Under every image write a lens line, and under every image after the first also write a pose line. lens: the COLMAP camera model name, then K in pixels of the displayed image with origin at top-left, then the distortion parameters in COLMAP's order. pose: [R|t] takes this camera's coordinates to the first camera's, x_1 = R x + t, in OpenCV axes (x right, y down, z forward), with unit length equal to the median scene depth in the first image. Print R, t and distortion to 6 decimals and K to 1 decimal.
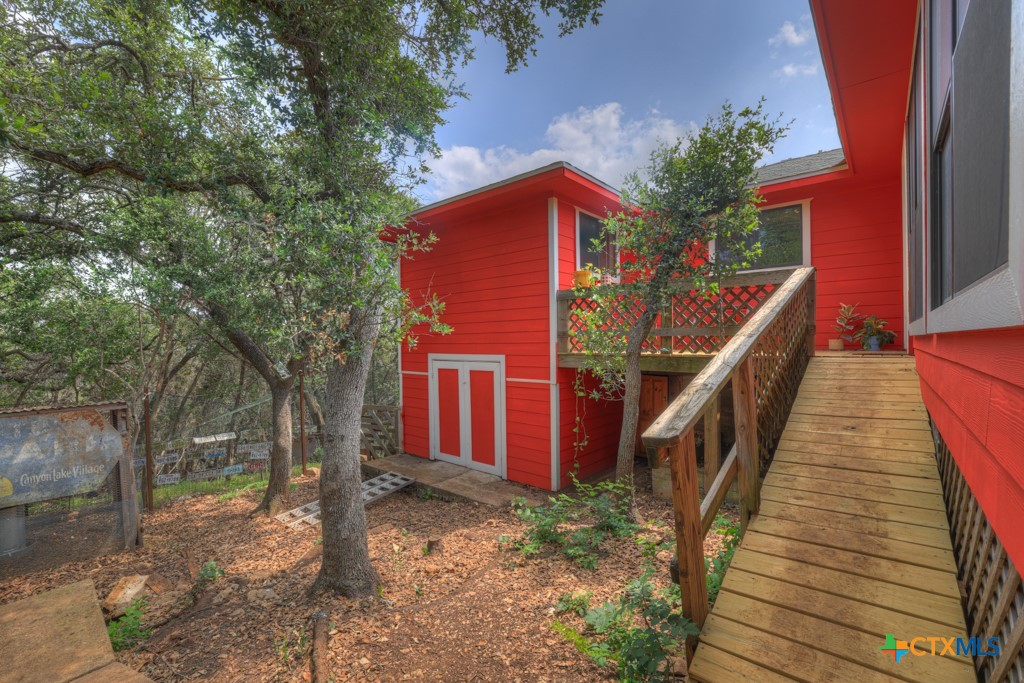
lens RADIAL K [[442.7, 0, 506.3], [0, 442.7, 345.7], [0, 0, 1]] dist [-0.001033, -0.000048]
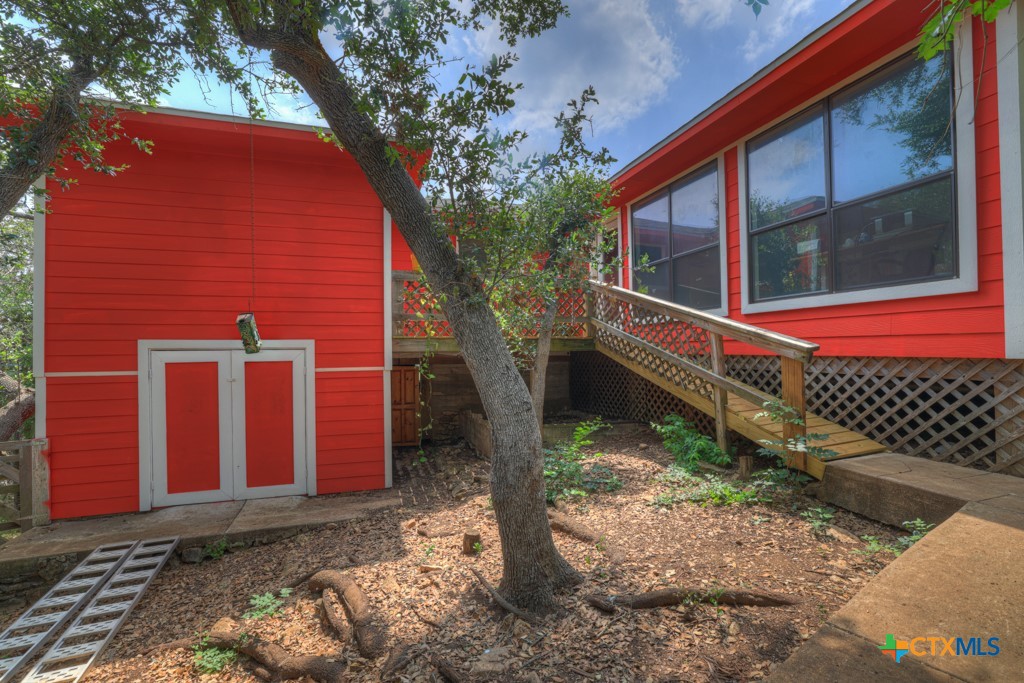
lens RADIAL K [[442.7, 0, 506.3], [0, 442.7, 345.7], [0, 0, 1]] dist [-0.001033, -0.000048]
pose [[0.523168, 0.007668, 0.852195, -0.503350], [0.013260, 0.999765, -0.017137, 0.049466], [-0.852127, 0.020265, 0.522943, 0.277809]]
